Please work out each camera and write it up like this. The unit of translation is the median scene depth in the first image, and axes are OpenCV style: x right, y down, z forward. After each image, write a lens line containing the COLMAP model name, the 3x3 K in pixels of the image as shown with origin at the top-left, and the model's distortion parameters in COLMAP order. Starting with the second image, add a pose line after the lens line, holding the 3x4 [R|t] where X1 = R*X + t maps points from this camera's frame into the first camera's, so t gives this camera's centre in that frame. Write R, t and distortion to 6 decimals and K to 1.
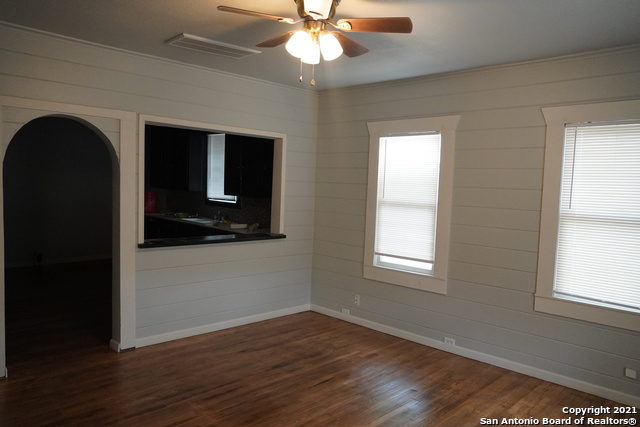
lens RADIAL K [[488.1, 0, 314.5], [0, 488.1, 215.2], [0, 0, 1]] dist [0.001192, 0.001410]
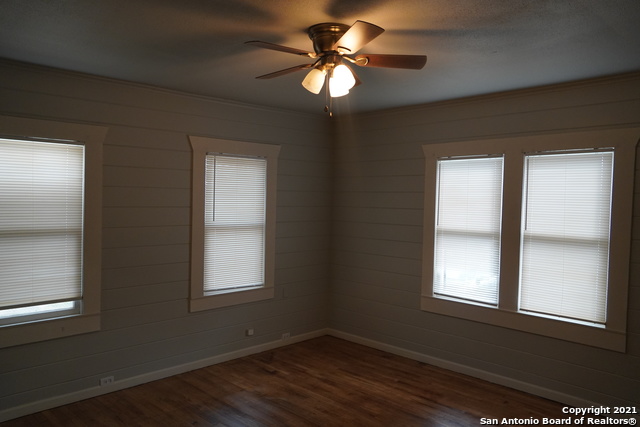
lens RADIAL K [[488.1, 0, 314.6], [0, 488.1, 212.7], [0, 0, 1]] dist [0.001192, 0.001410]
pose [[0.012685, -0.045674, 0.998876, -0.698820], [0.068920, 0.996620, 0.044695, -0.069792], [-0.997542, 0.068276, 0.015790, 0.704205]]
